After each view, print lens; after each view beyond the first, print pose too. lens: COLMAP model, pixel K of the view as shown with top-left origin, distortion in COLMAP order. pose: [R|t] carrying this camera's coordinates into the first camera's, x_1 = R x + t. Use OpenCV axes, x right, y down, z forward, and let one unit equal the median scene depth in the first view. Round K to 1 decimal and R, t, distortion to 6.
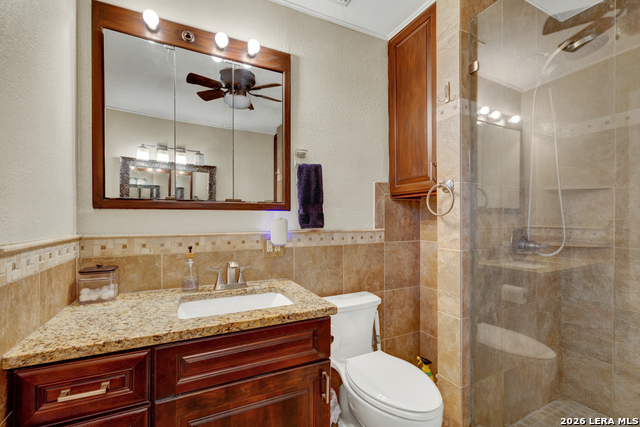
lens RADIAL K [[276.6, 0, 313.3], [0, 276.6, 212.4], [0, 0, 1]] dist [-0.001963, 0.000134]
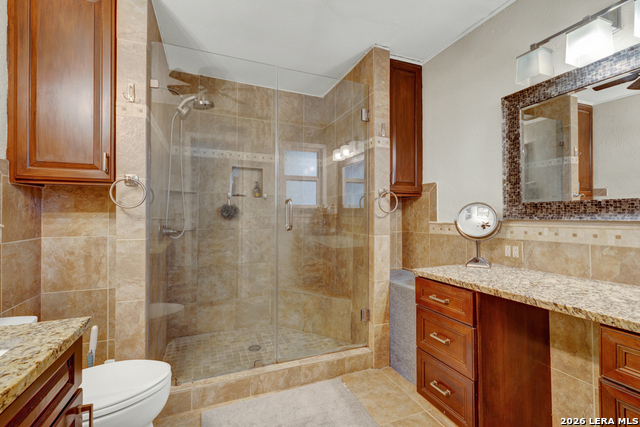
lens RADIAL K [[276.6, 0, 313.3], [0, 276.6, 212.4], [0, 0, 1]] dist [-0.001963, 0.000134]
pose [[0.084280, 0.001769, 0.996441, -0.367146], [-0.026659, 0.999644, 0.000480, 0.006637], [-0.996085, -0.026605, 0.084297, 0.151886]]
